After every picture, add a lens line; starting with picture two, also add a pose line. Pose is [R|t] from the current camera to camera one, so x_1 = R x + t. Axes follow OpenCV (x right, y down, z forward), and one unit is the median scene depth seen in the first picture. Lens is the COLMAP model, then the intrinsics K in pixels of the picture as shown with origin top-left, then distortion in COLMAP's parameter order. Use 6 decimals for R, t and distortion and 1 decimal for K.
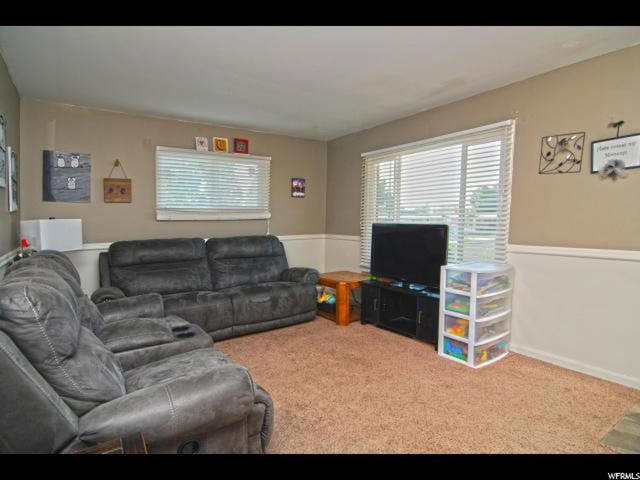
lens RADIAL K [[353.5, 0, 319.1], [0, 353.5, 232.1], [0, 0, 1]] dist [-0.000185, 0.000015]
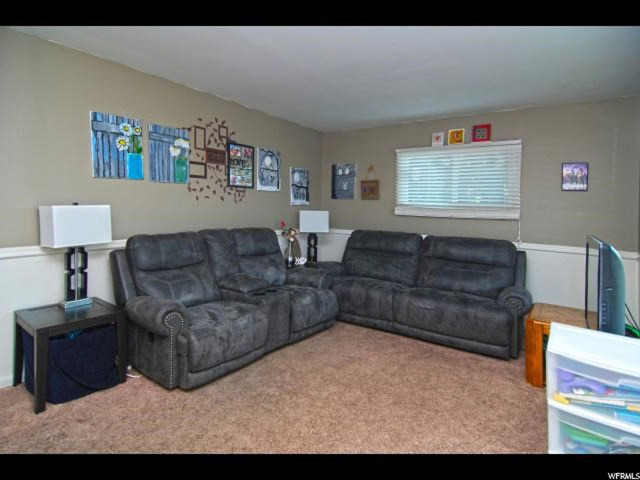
lens RADIAL K [[353.5, 0, 319.1], [0, 353.5, 232.1], [0, 0, 1]] dist [-0.000185, 0.000015]
pose [[0.332803, 0.081148, -0.939498, 0.530810], [-0.074383, 0.995445, 0.059632, -0.028158], [0.940058, 0.050037, 0.337323, 0.390045]]
